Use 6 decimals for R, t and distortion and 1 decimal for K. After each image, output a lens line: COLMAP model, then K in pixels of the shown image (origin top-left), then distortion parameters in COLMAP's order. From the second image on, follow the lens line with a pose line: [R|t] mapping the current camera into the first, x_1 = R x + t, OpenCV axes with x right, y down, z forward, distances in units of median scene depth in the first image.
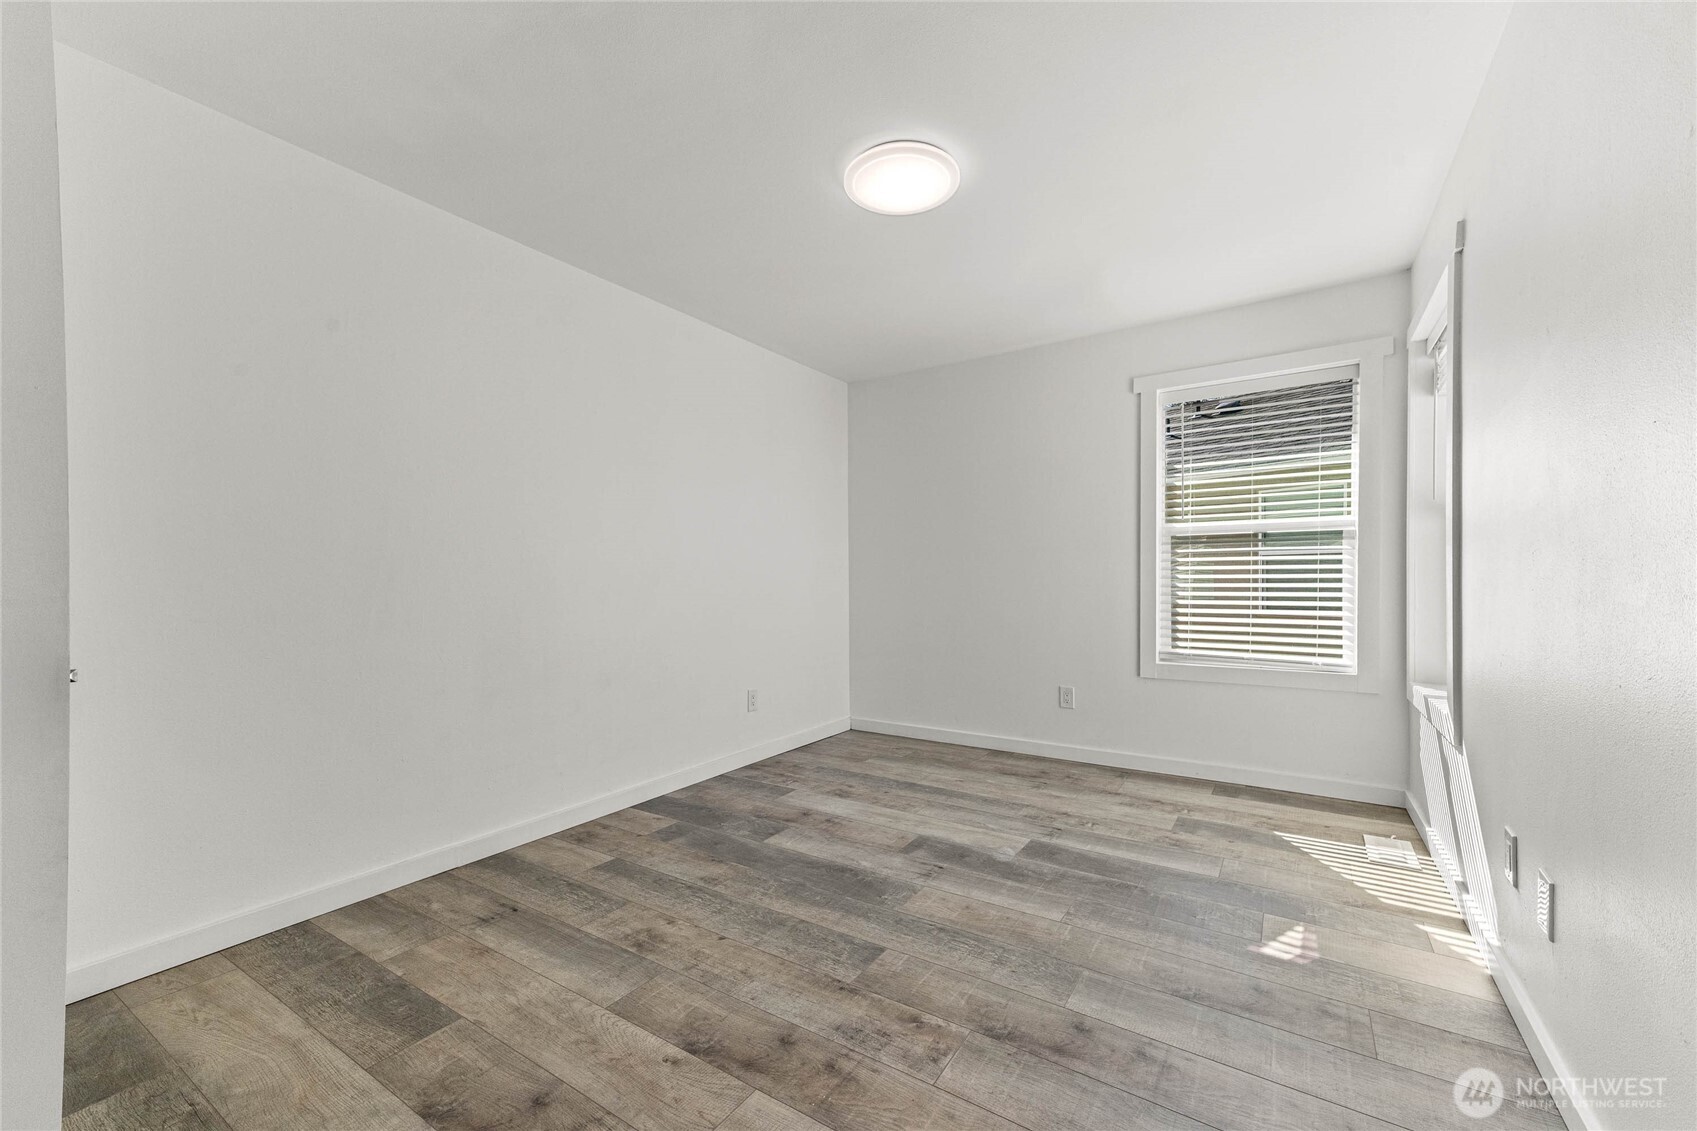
lens RADIAL K [[663.1, 0, 844.0], [0, 663.1, 571.0], [0, 0, 1]] dist [0.021420, 0.001330]
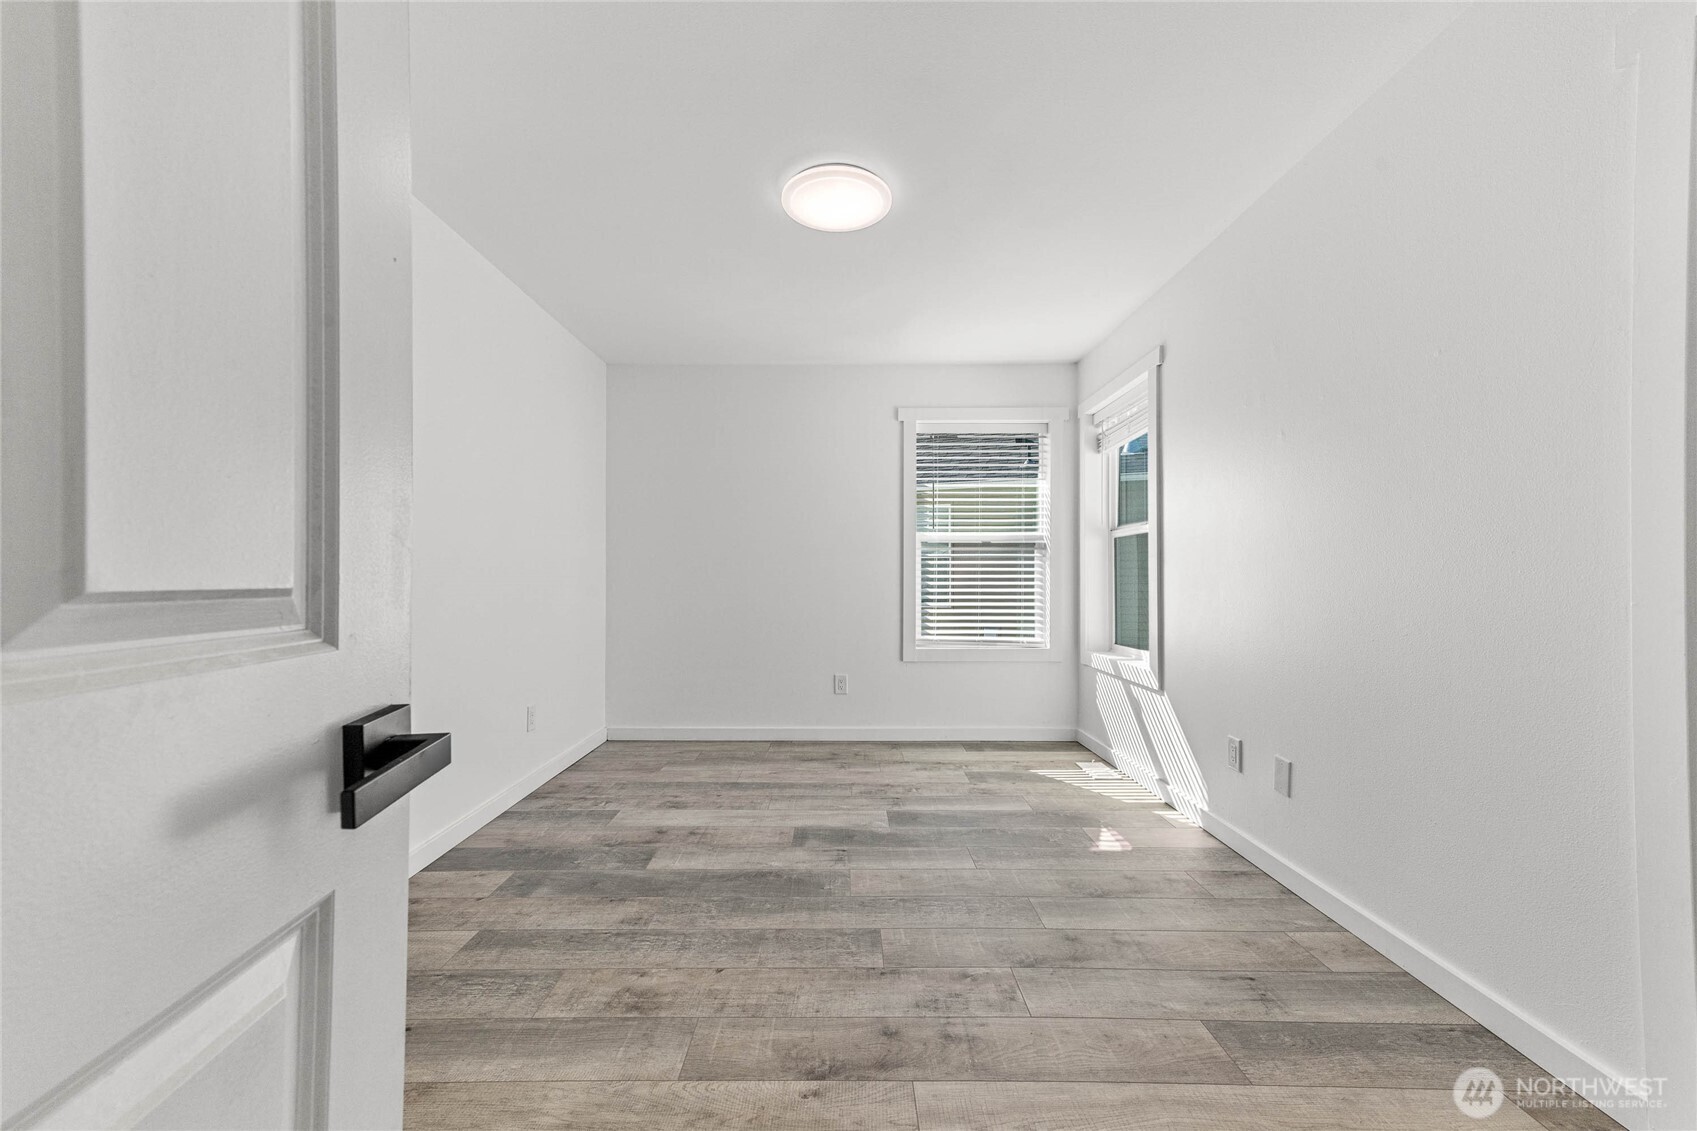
lens RADIAL K [[663.1, 0, 825.7], [0, 663.1, 564.3], [0, 0, 1]] dist [0.021420, 0.001330]
pose [[0.845909, 0.014715, 0.533124, -0.455111], [-0.012424, 0.999892, -0.007885, -0.003202], [-0.533183, 0.000046, 0.846000, 0.116670]]
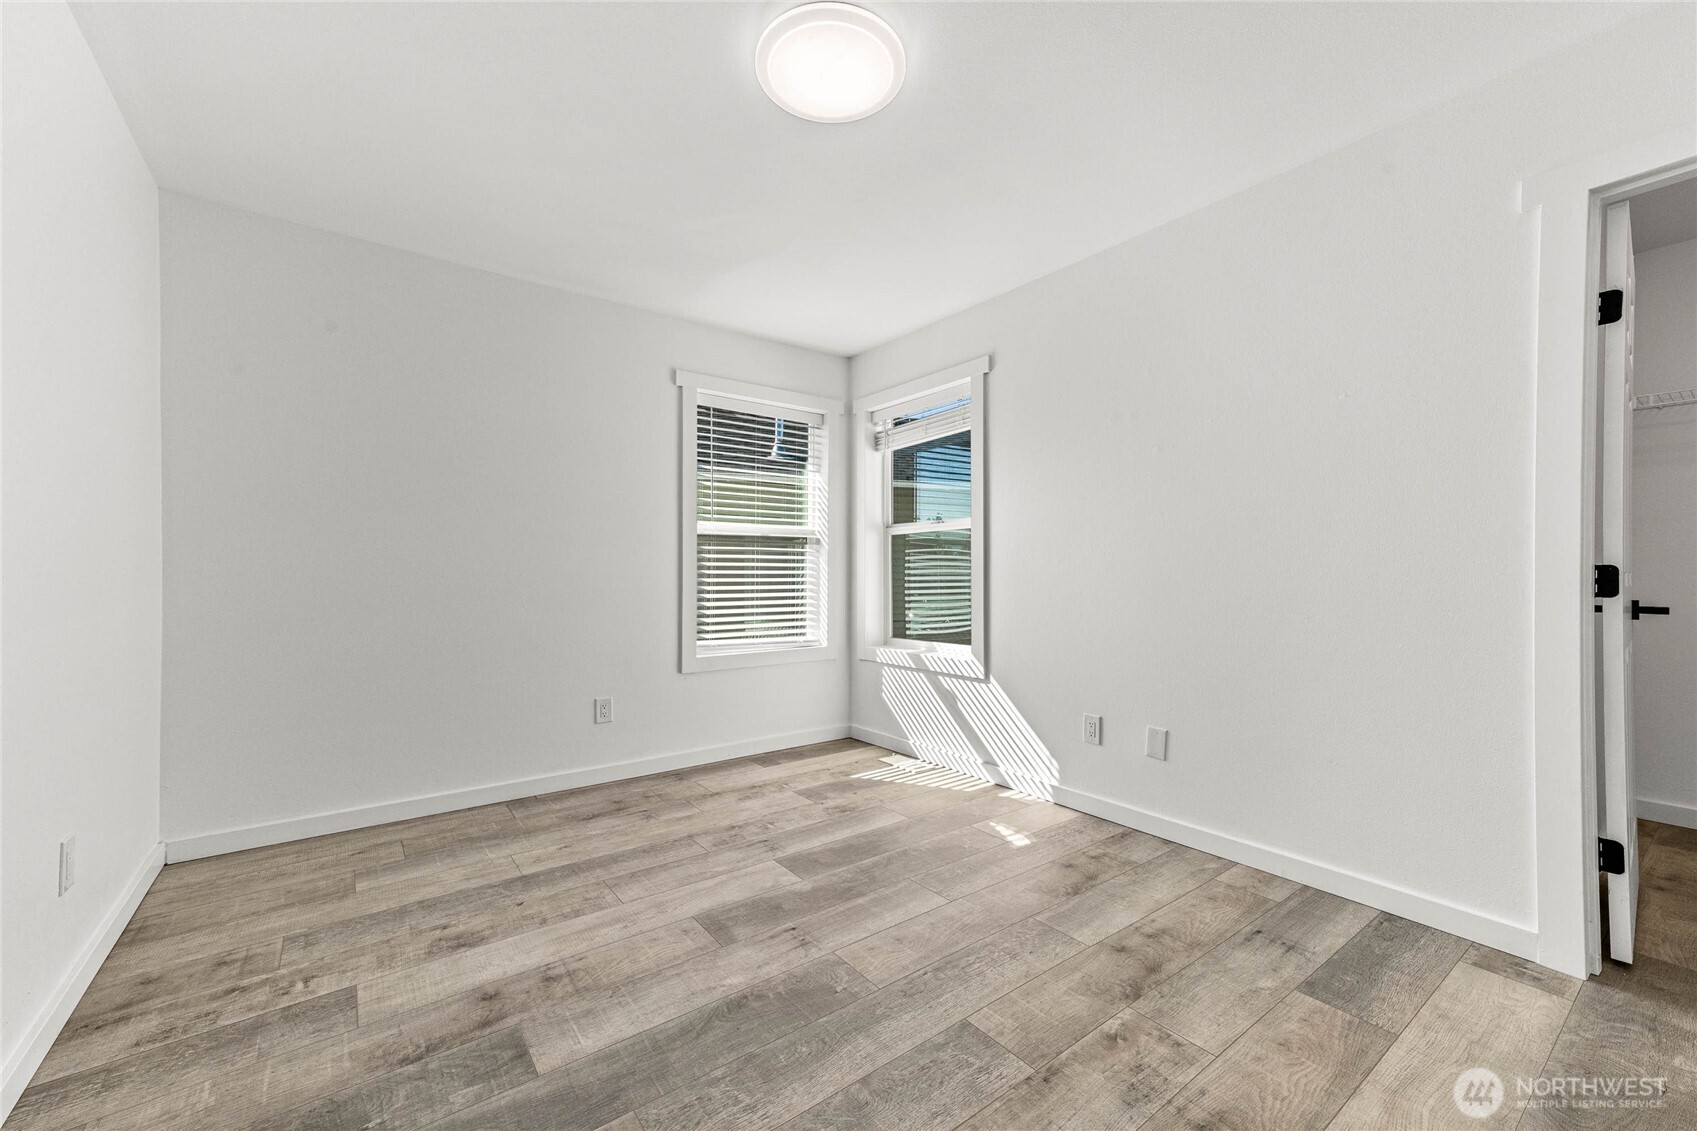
lens RADIAL K [[663.1, 0, 829.7], [0, 663.1, 564.1], [0, 0, 1]] dist [0.021420, 0.001330]
pose [[0.348708, 0.023261, 0.936943, -0.611198], [-0.016793, 0.999687, -0.018568, 0.017696], [-0.937081, -0.009259, 0.348990, 0.683889]]
